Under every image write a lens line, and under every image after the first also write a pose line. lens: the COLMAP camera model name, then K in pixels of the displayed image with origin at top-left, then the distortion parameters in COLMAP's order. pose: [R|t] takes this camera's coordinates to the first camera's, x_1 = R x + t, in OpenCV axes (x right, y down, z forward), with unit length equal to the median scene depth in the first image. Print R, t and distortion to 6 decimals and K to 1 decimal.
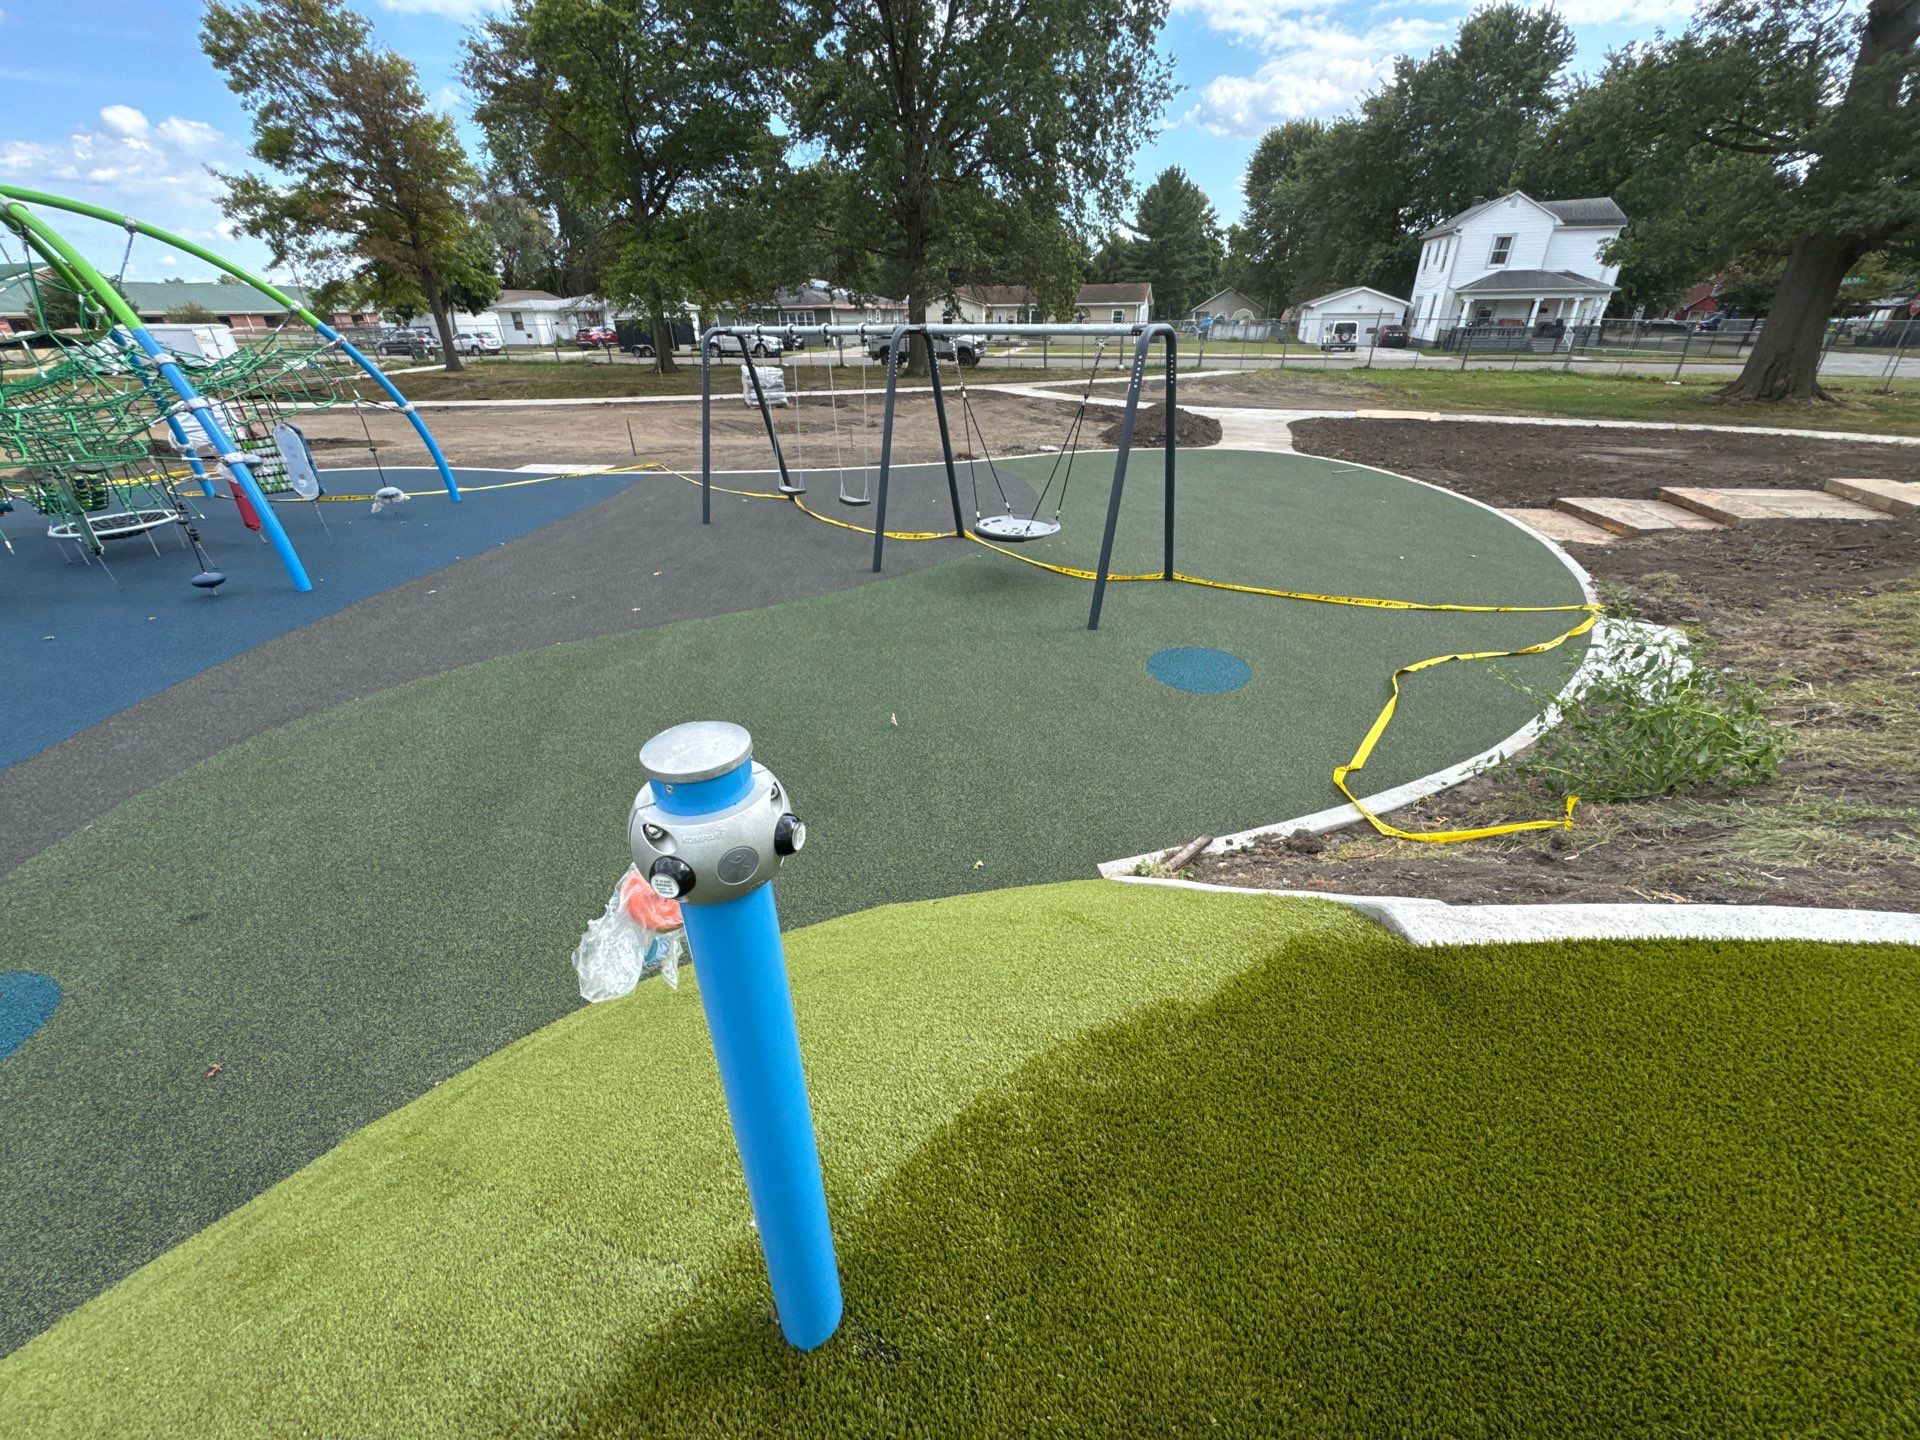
lens RADIAL K [[766.8, 0, 958.4], [0, 766.8, 715.6], [0, 0, 1]] dist [-0.001813, -0.000123]
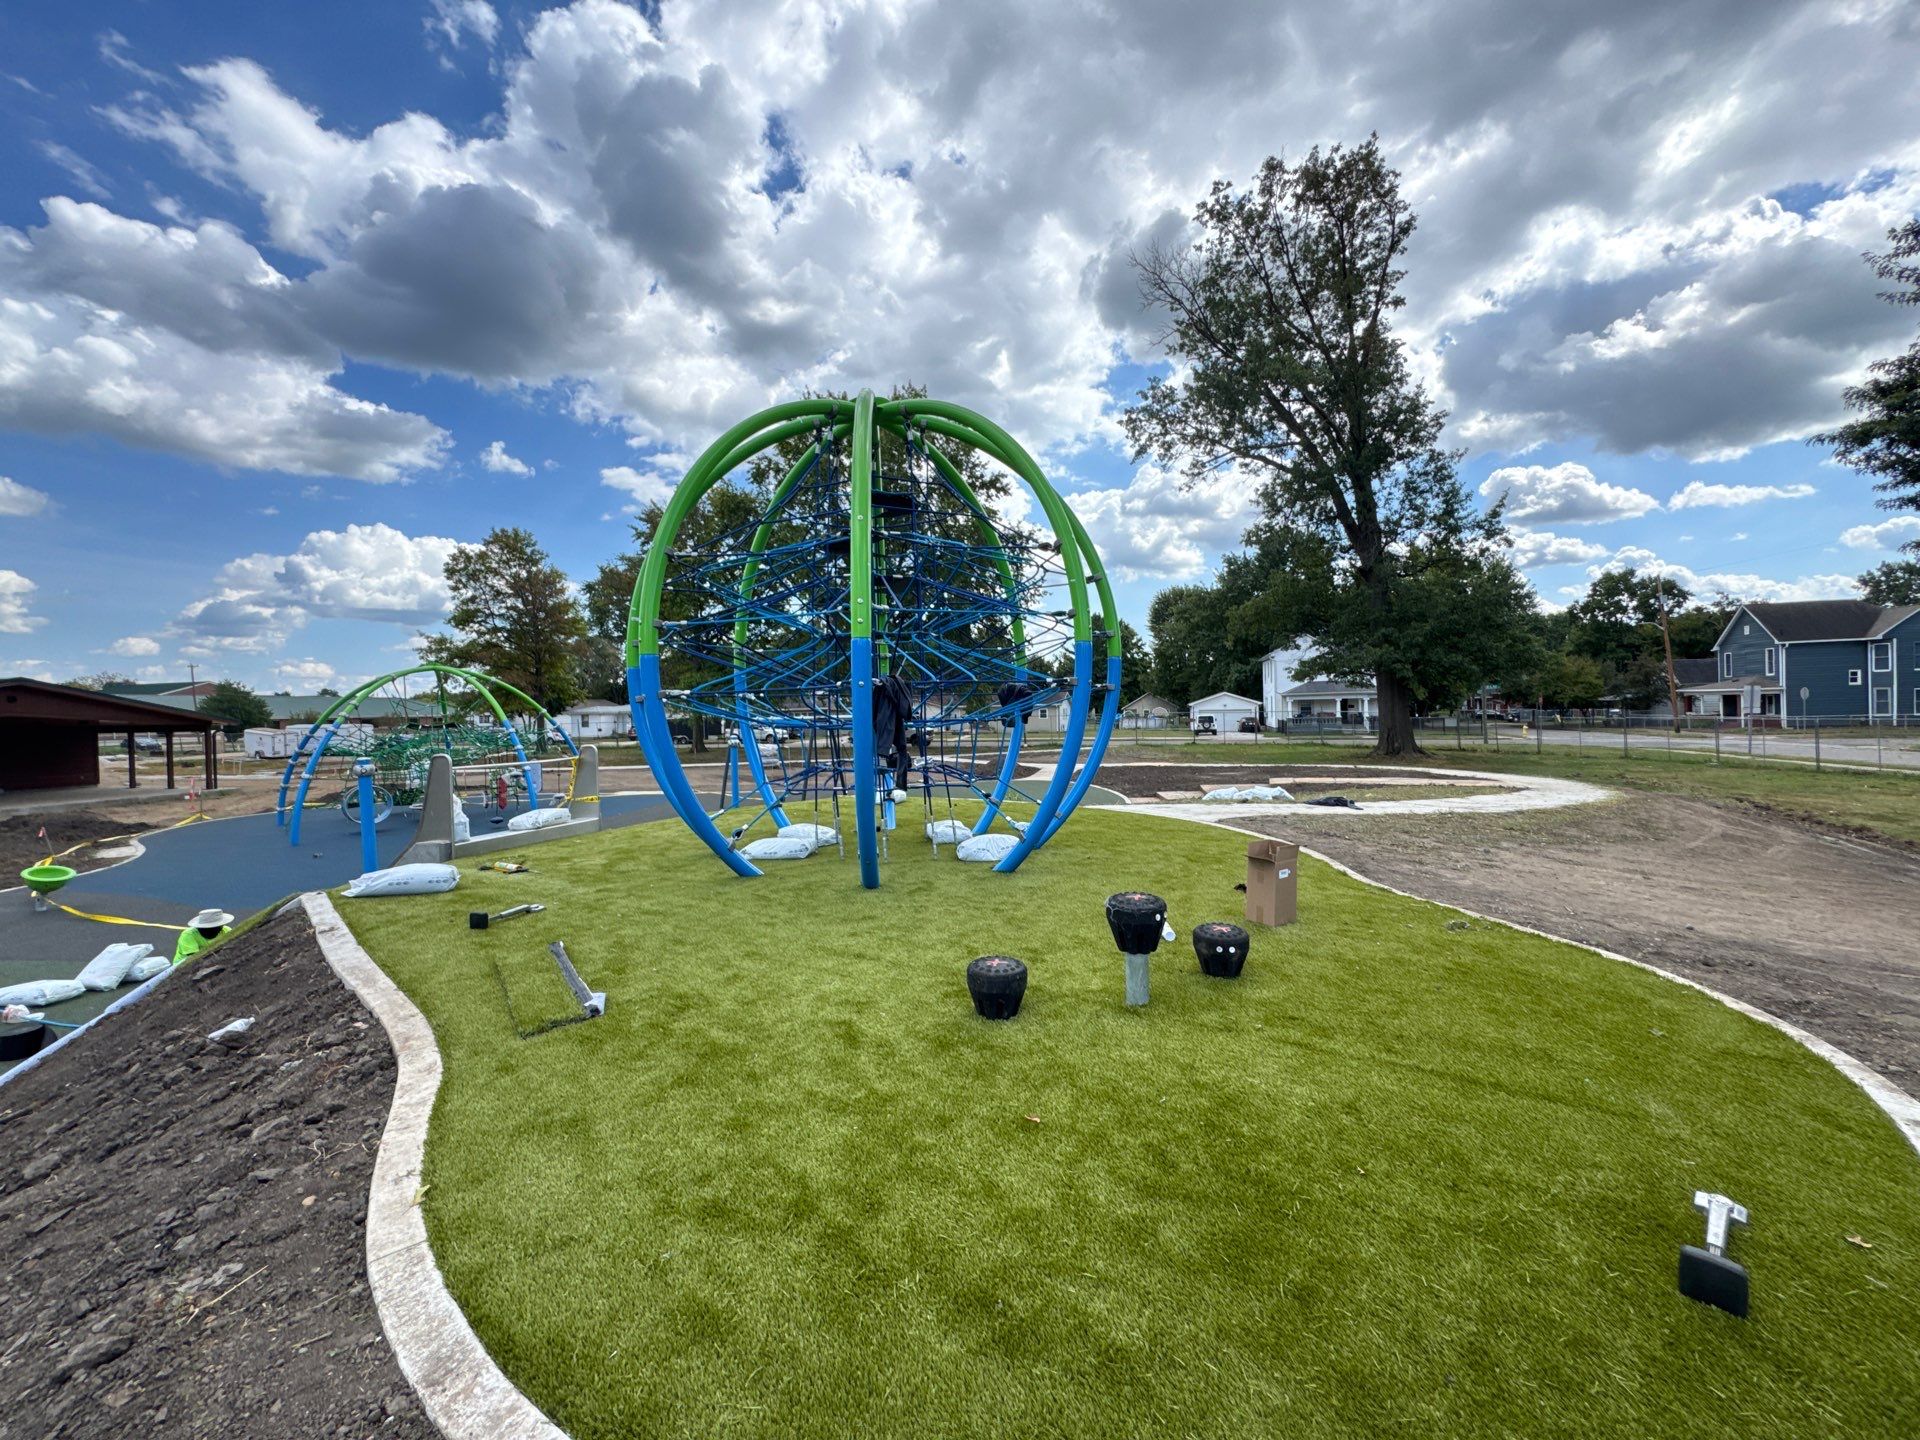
lens RADIAL K [[769.5, 0, 960.4], [0, 769.5, 711.2], [0, 0, 1]] dist [-0.004088, 0.000048]
pose [[0.999947, -0.008905, 0.005177, 0.082873], [0.010292, 0.884414, -0.466591, 0.136327], [-0.000423, 0.466619, 0.884458, -0.256201]]
